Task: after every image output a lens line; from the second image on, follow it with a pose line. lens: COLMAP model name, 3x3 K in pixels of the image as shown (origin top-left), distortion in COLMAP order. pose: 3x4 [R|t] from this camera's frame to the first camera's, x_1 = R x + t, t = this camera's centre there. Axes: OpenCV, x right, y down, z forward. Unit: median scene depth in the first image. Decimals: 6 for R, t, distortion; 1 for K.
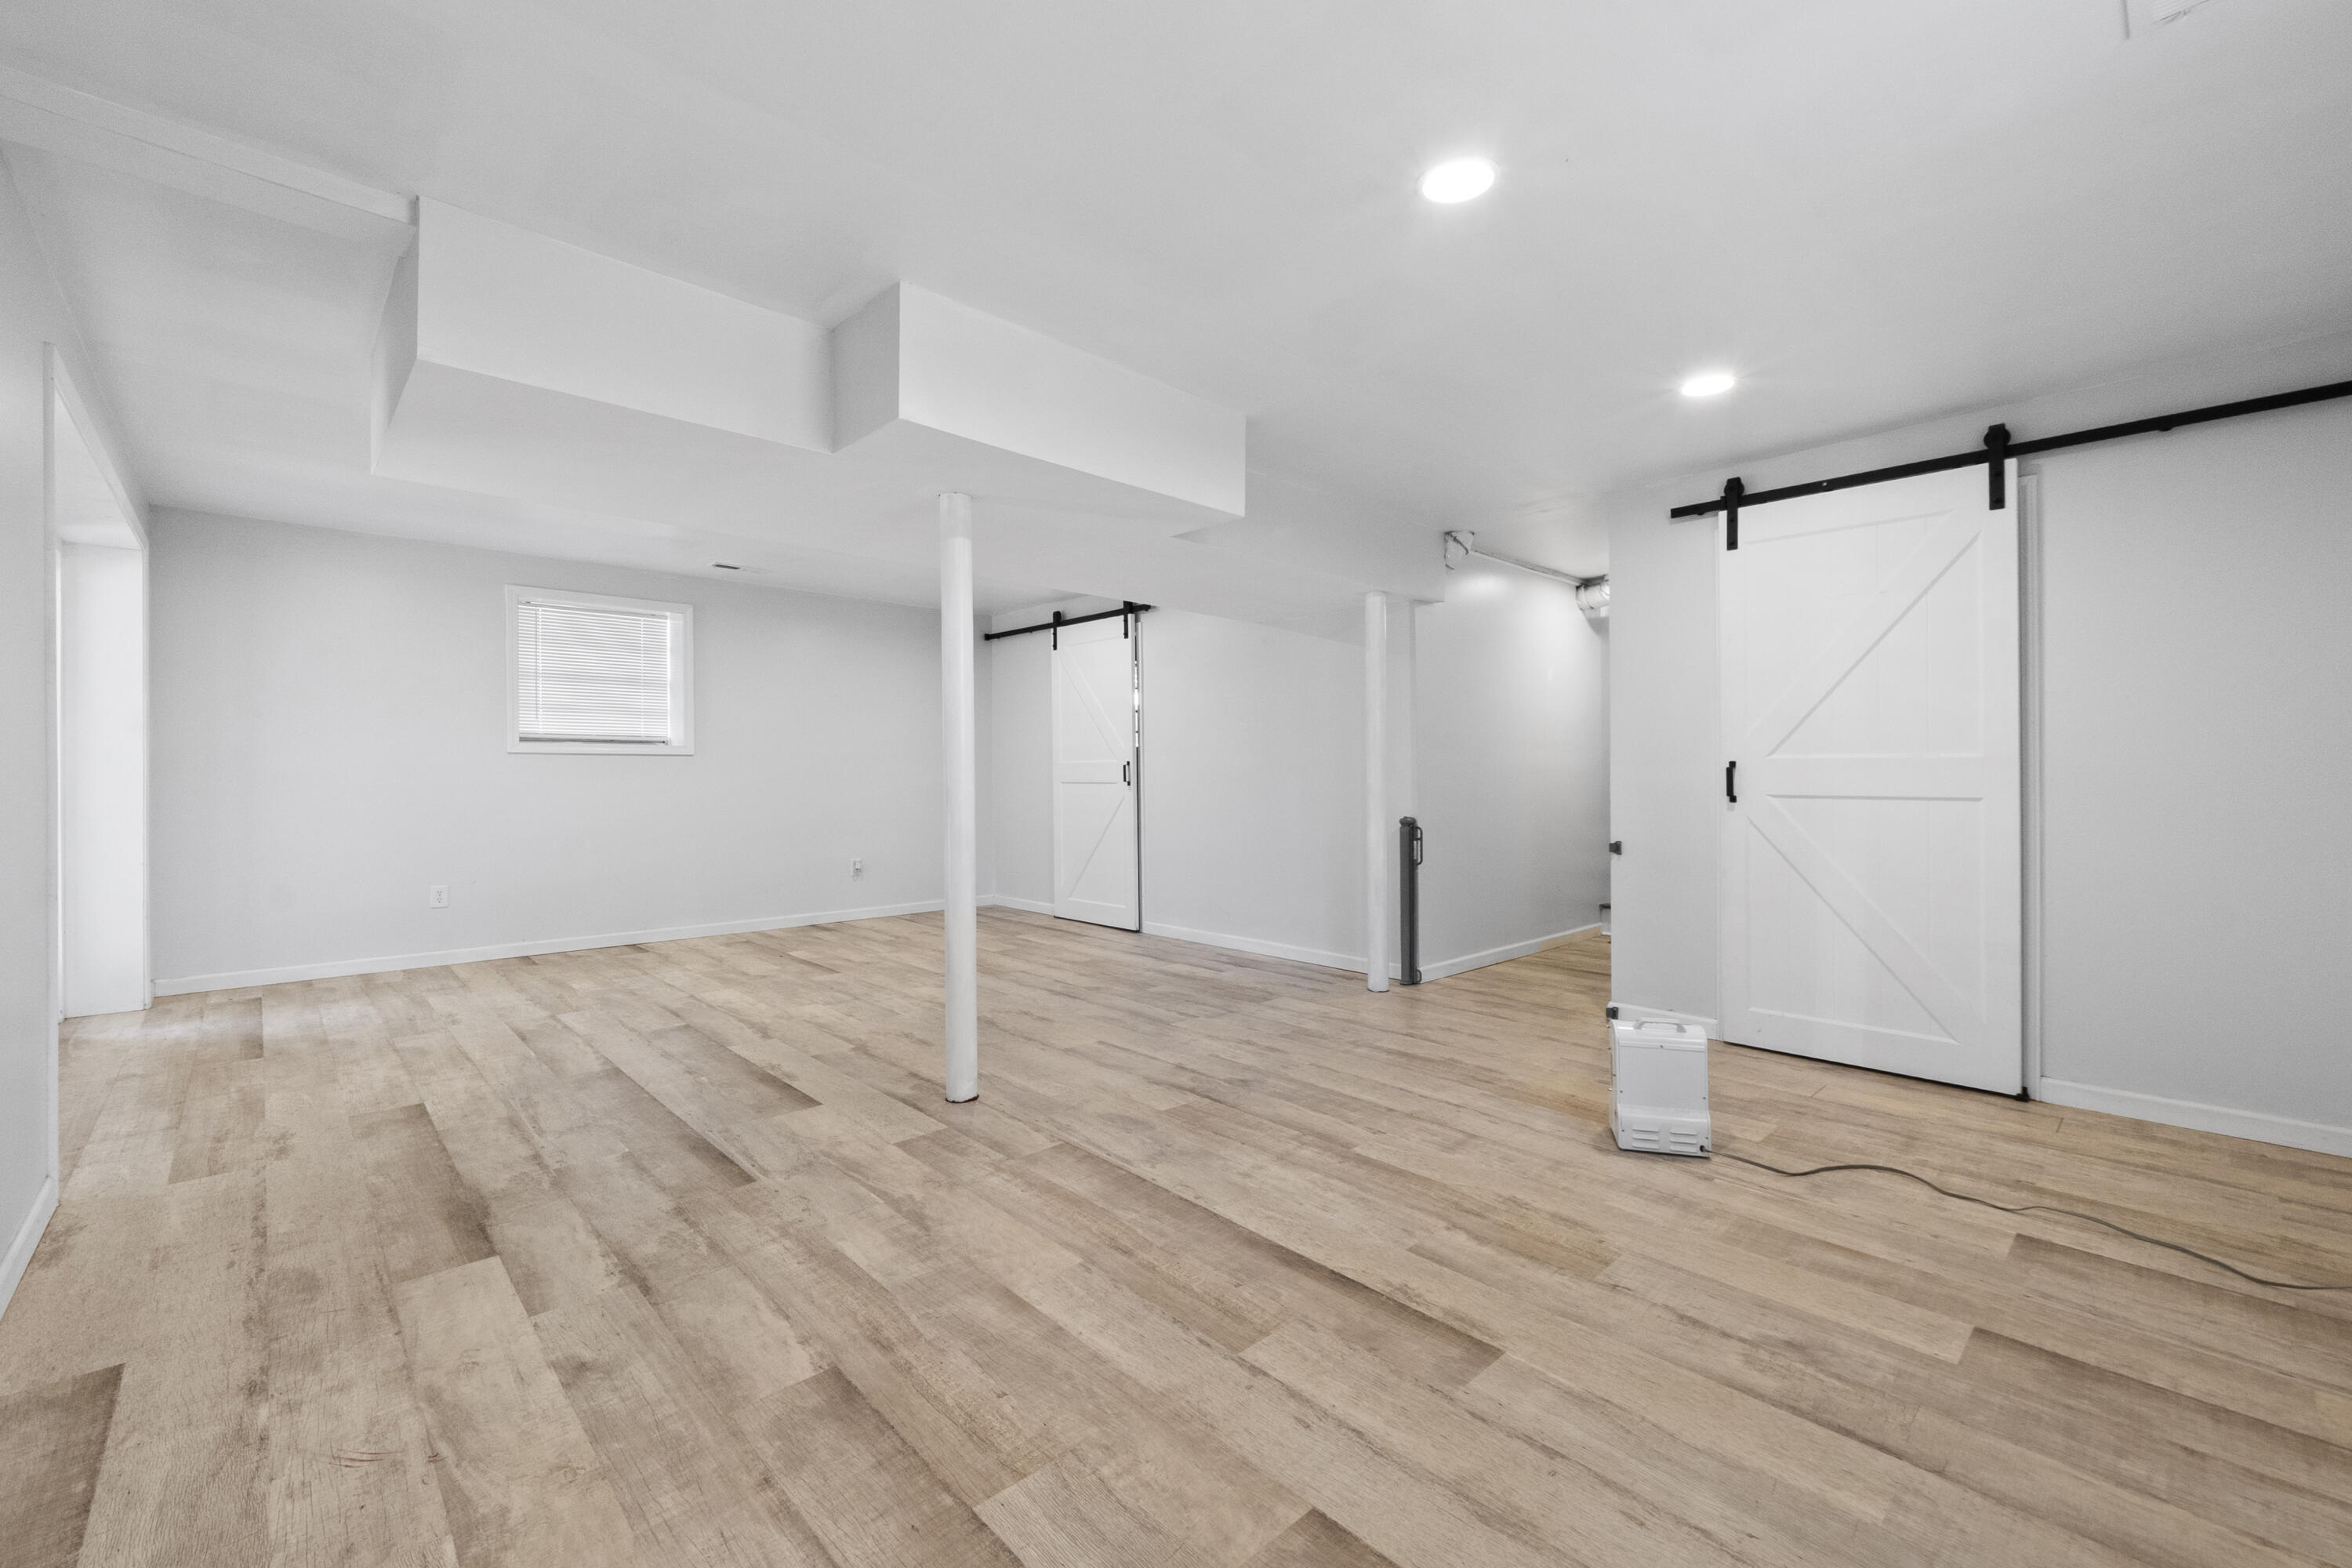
lens RADIAL K [[966.8, 0, 1178.7], [0, 966.8, 789.0], [0, 0, 1]] dist [-0.001141, 0.000236]
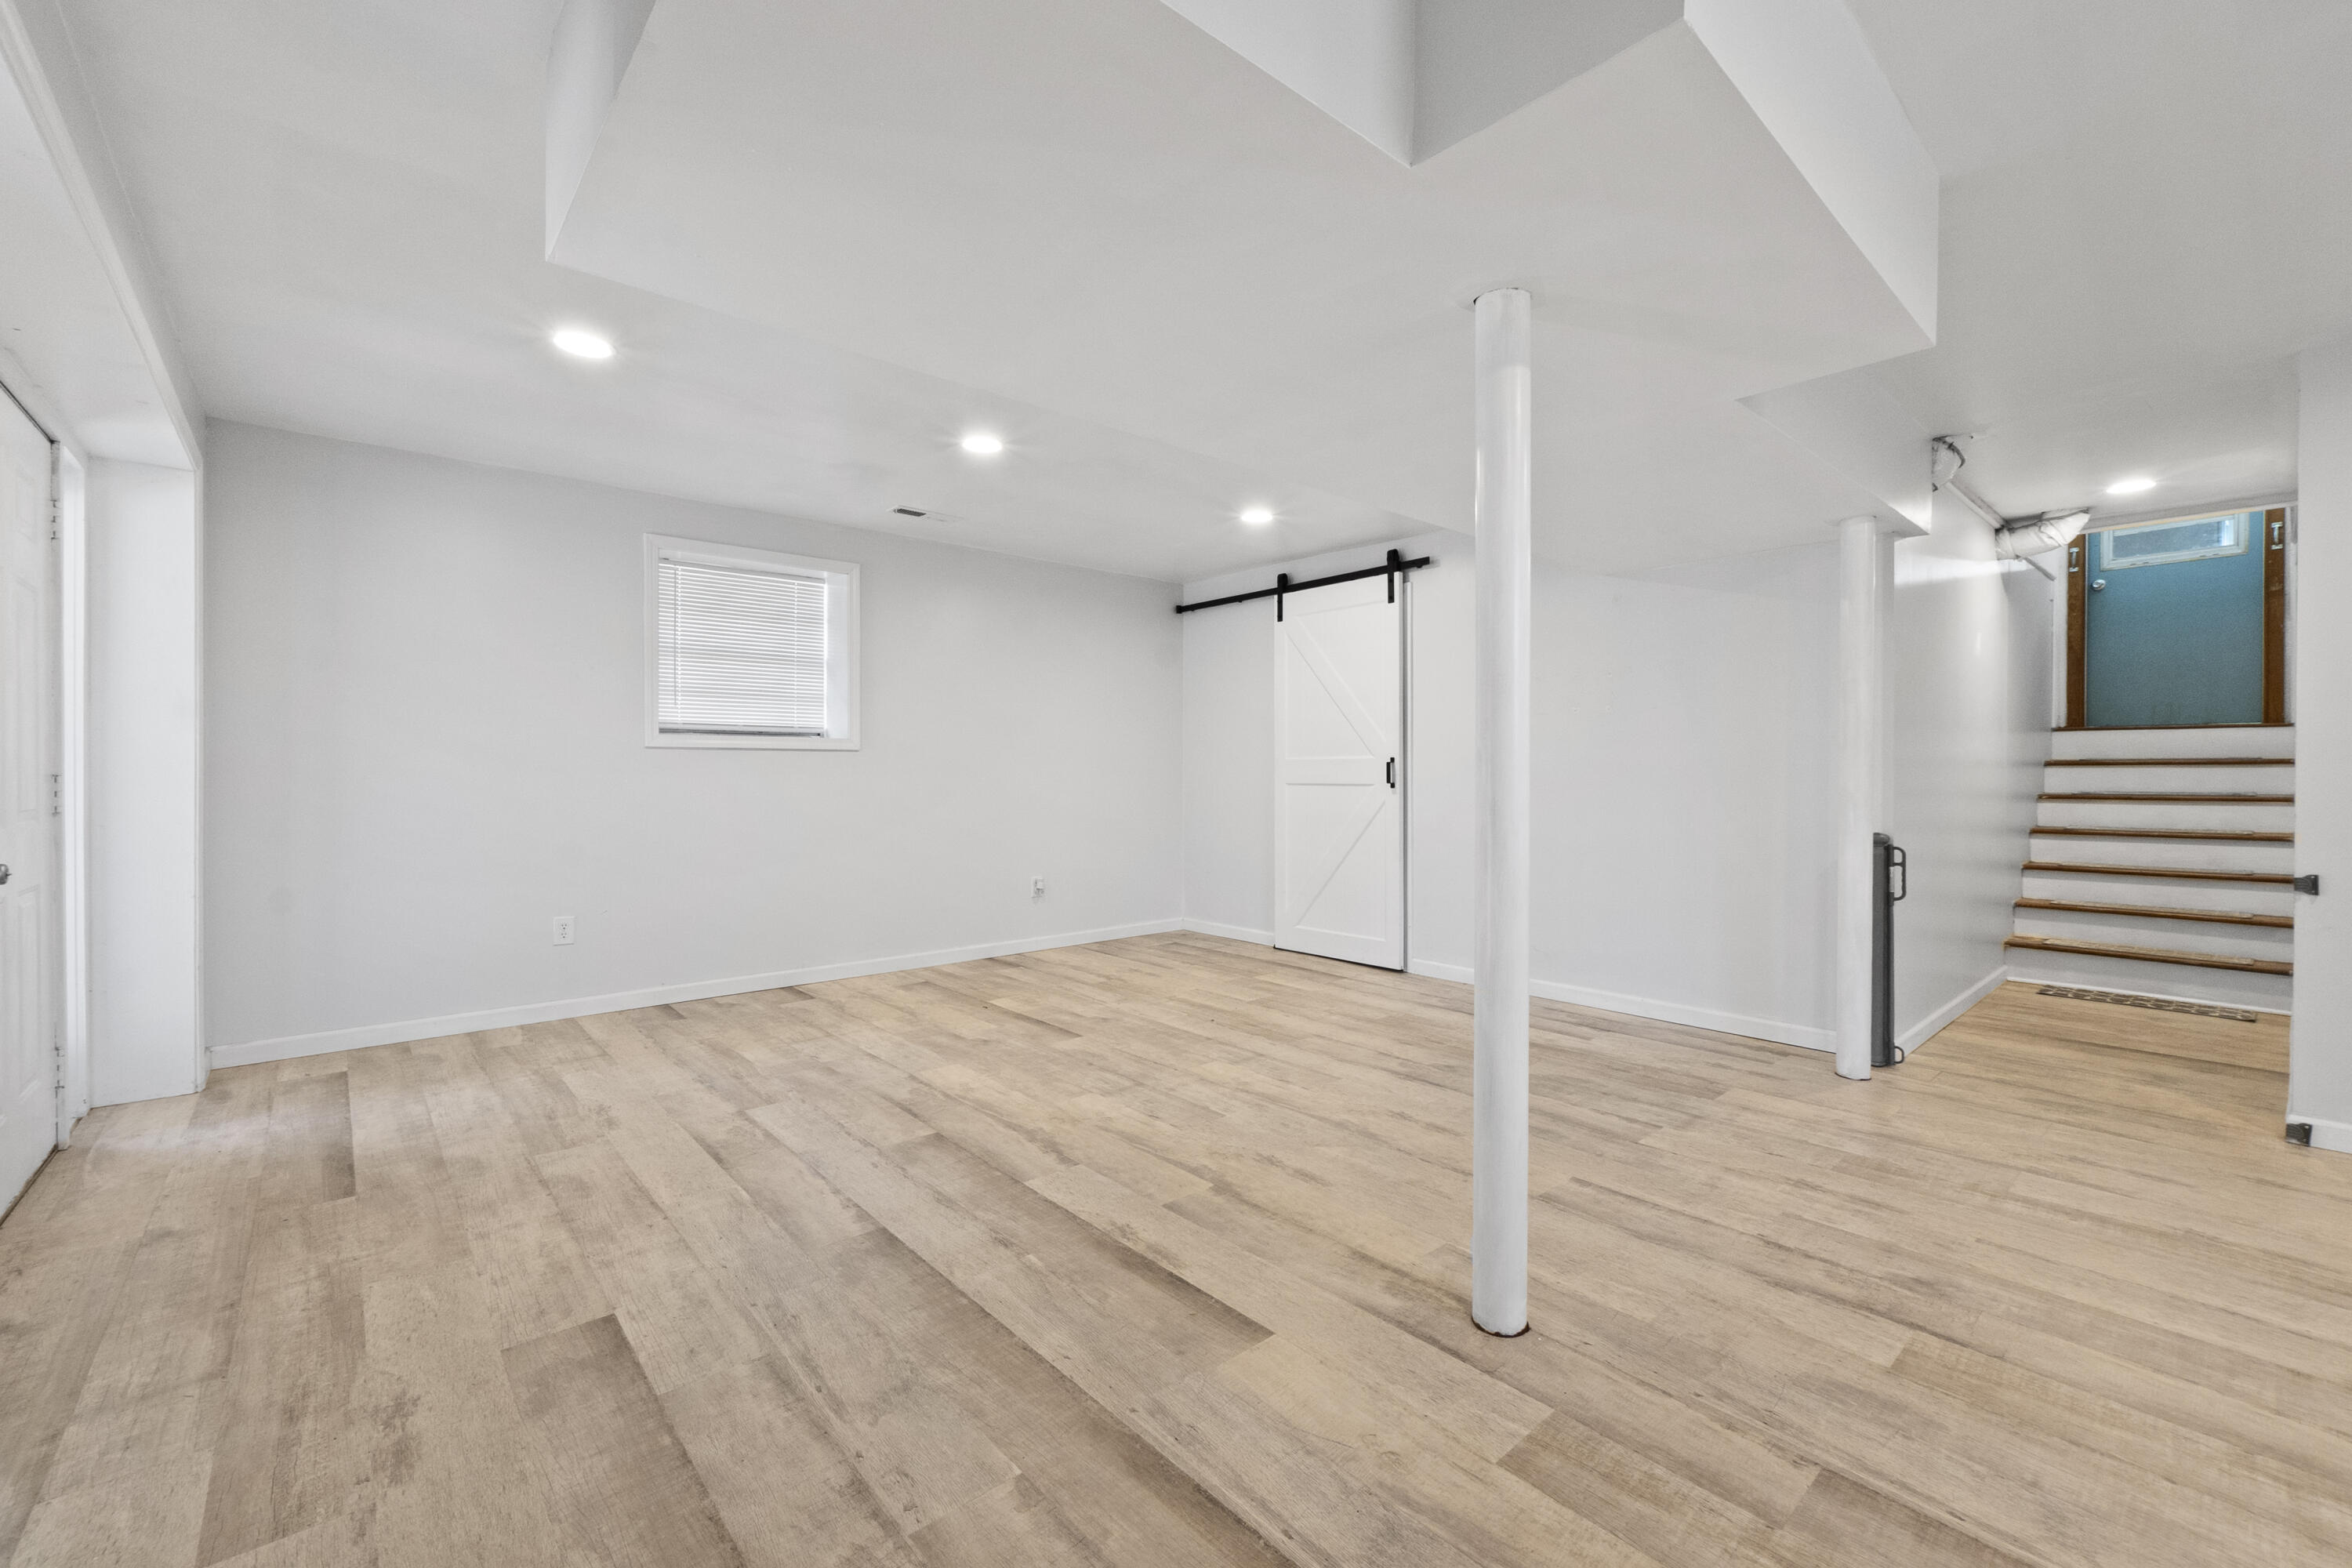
lens RADIAL K [[967.5, 0, 1176.0], [0, 967.5, 784.0], [0, 0, 1]] dist [-0.000002, 0.000364]
pose [[0.999094, -0.000095, -0.042547, -0.296787], [-0.000072, 0.999992, -0.003925, -0.005627], [0.042547, 0.003925, 0.999087, 0.298087]]
